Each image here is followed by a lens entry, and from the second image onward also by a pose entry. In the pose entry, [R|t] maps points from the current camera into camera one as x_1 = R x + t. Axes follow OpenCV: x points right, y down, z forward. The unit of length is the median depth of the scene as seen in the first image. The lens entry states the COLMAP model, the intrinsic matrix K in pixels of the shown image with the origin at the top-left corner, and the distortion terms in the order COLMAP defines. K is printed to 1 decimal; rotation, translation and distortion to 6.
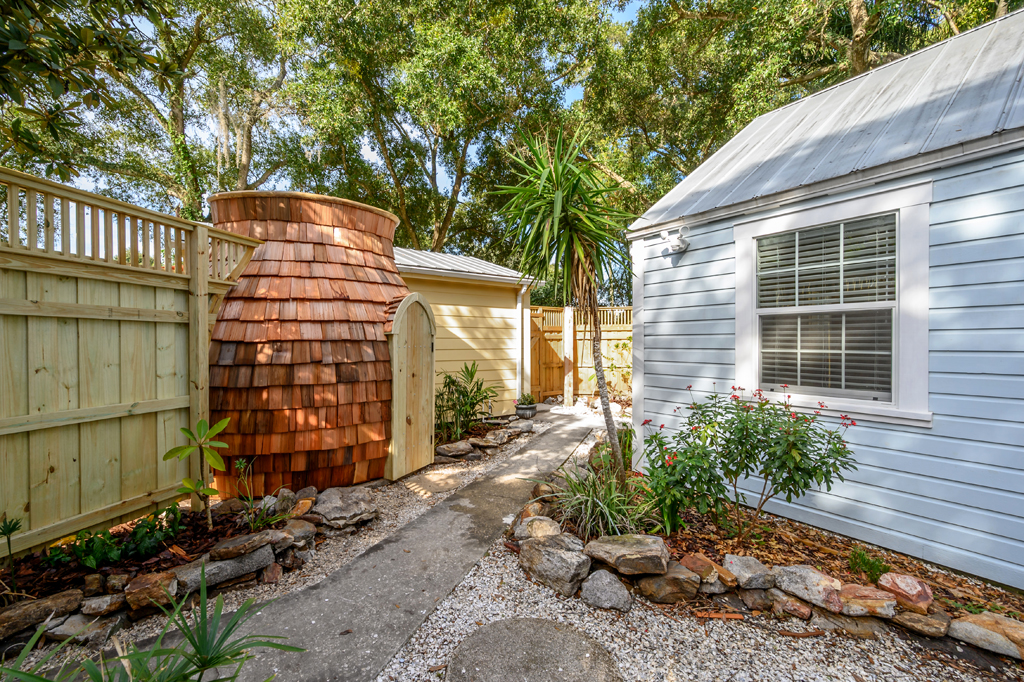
lens RADIAL K [[422.5, 0, 496.4], [0, 422.5, 341.3], [0, 0, 1]] dist [-0.000414, -0.000032]
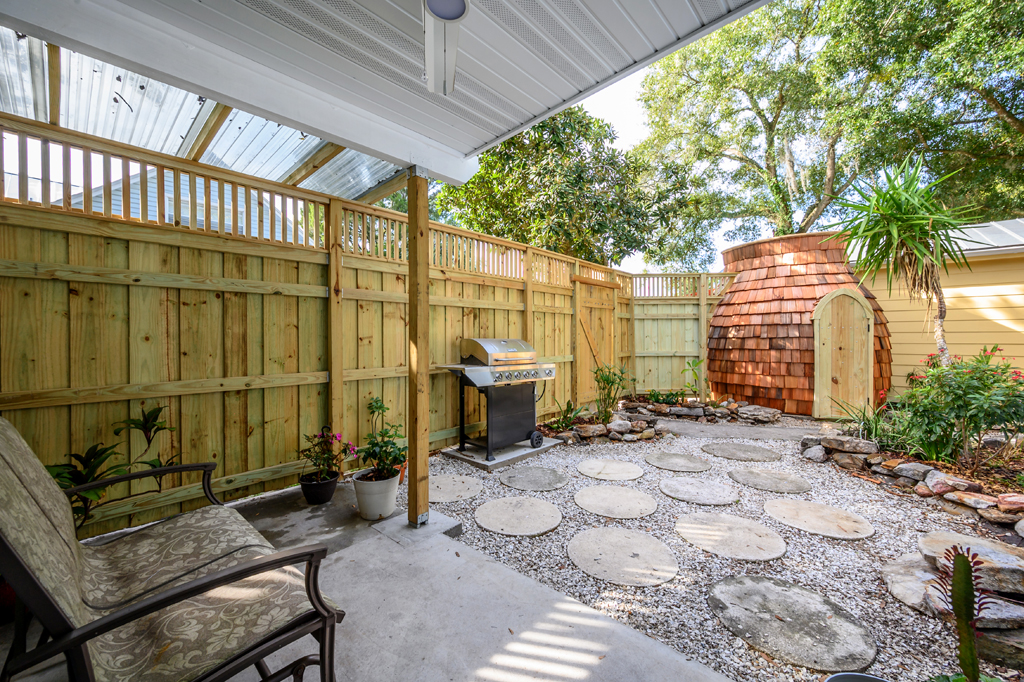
lens RADIAL K [[422.5, 0, 496.4], [0, 422.5, 341.3], [0, 0, 1]] dist [-0.000414, -0.000032]
pose [[0.221639, 0.009498, -0.975083, 1.047345], [0.006943, 0.999912, 0.011318, 0.039391], [0.975104, -0.009278, 0.221553, -0.462498]]
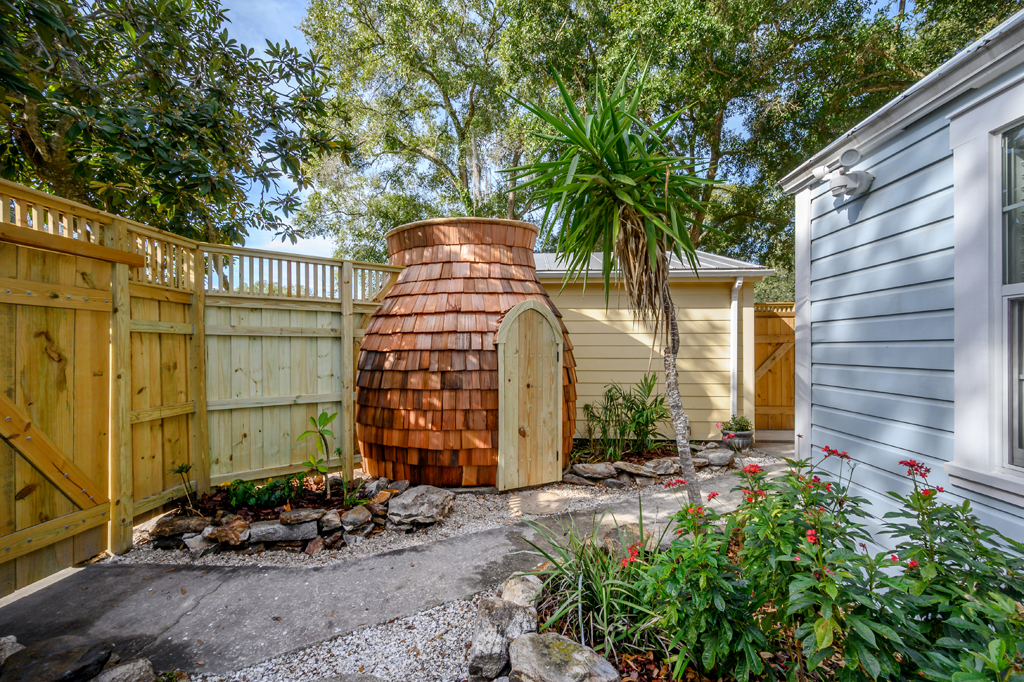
lens RADIAL K [[412.7, 0, 516.0], [0, 412.7, 347.4], [0, 0, 1]] dist [0.000070, -0.000027]
pose [[0.786517, -0.000512, -0.617568, 0.423523], [0.001782, 0.999997, 0.001442, -0.010088], [0.617566, -0.002235, 0.786516, 0.285789]]
